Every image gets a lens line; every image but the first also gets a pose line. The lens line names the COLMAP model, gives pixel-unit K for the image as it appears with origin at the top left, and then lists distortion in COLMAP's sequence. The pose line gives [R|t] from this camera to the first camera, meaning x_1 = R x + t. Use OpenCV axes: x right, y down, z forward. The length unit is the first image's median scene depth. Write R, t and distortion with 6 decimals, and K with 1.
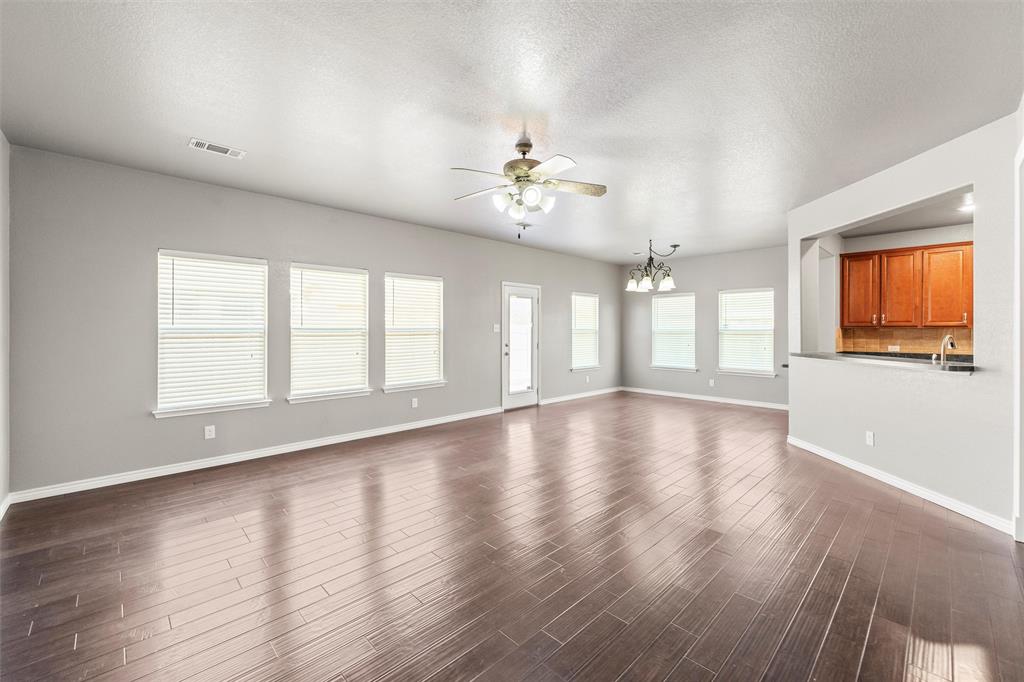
lens RADIAL K [[417.3, 0, 512.3], [0, 417.3, 332.2], [0, 0, 1]] dist [-0.000228, -0.000166]
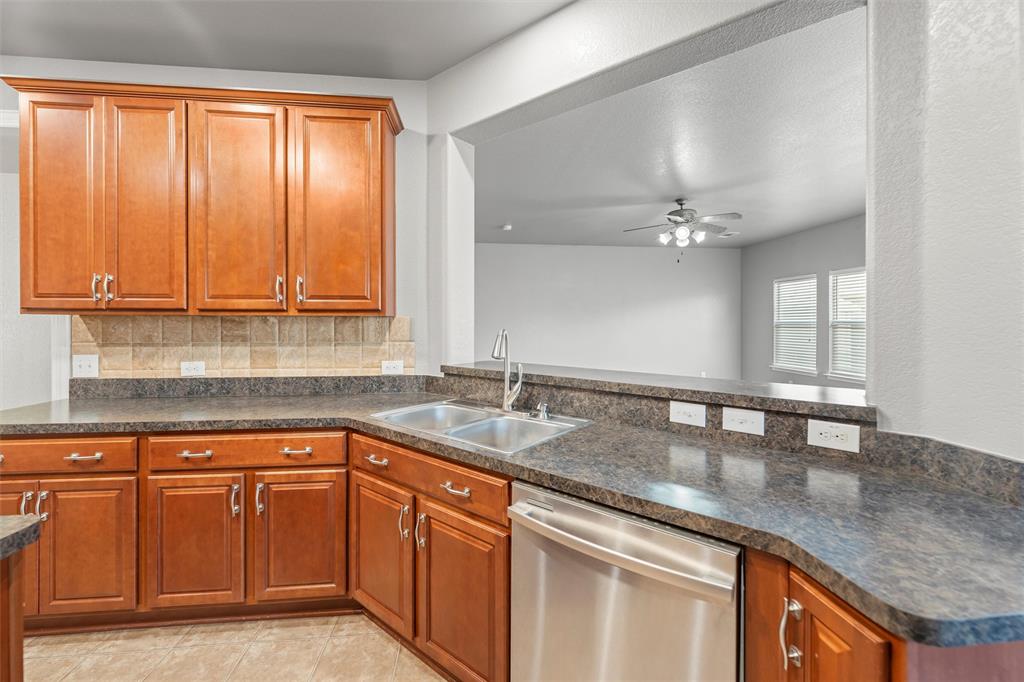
lens RADIAL K [[409.5, 0, 532.2], [0, 409.5, 324.2], [0, 0, 1]] dist [0.000561, 0.000036]
pose [[-0.615740, -0.000659, -0.787949, 0.908840], [-0.009234, 0.999937, 0.006380, 0.000296], [0.787896, 0.011204, -0.615707, 0.889414]]
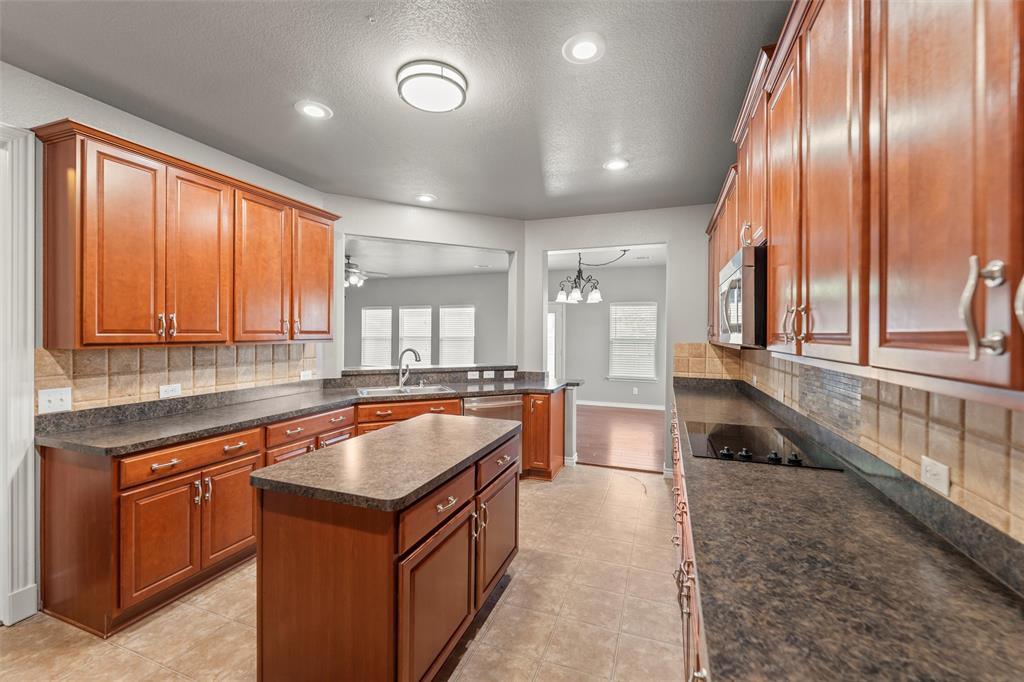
lens RADIAL K [[407.1, 0, 512.0], [0, 407.1, 341.0], [0, 0, 1]] dist [-0.000302, -0.000101]
pose [[0.431717, 0.019515, -0.901798, 1.414685], [-0.014656, 0.999786, 0.014619, -0.021058], [0.901890, 0.006905, 0.431910, 0.506473]]
